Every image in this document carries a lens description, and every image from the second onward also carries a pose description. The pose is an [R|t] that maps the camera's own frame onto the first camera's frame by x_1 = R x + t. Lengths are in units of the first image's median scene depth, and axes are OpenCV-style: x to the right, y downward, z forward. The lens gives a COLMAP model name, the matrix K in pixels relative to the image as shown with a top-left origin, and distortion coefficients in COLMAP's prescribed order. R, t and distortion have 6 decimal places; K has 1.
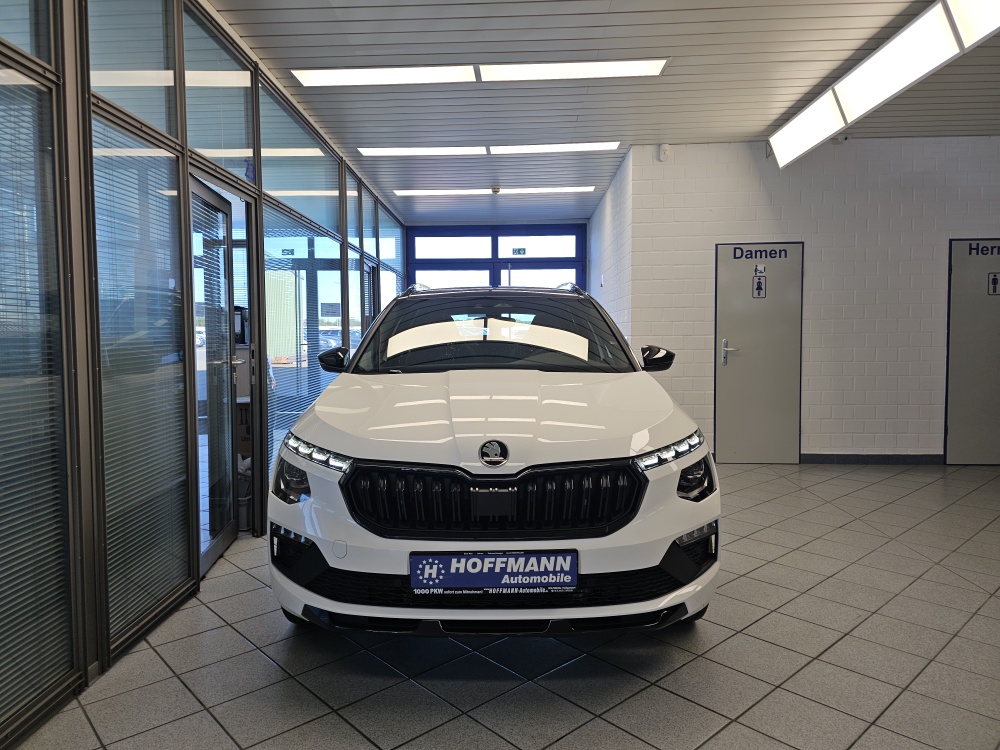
lens RADIAL K [[674.8, 0, 486.6], [0, 674.8, 398.0], [0, 0, 1]] dist [0.071483, -0.080930]
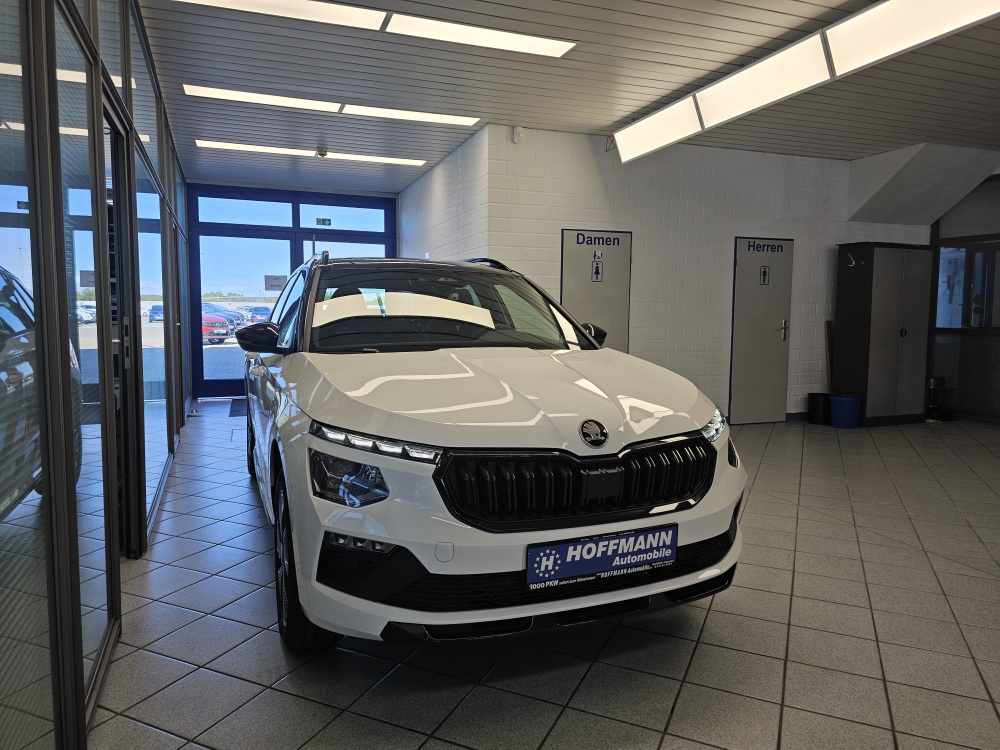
lens RADIAL K [[674.8, 0, 486.6], [0, 674.8, 398.0], [0, 0, 1]] dist [0.071483, -0.080930]
pose [[0.916256, -0.035651, 0.399005, -0.511063], [0.023801, 0.999117, 0.034615, -0.004627], [-0.399886, -0.022220, 0.916295, 0.183368]]
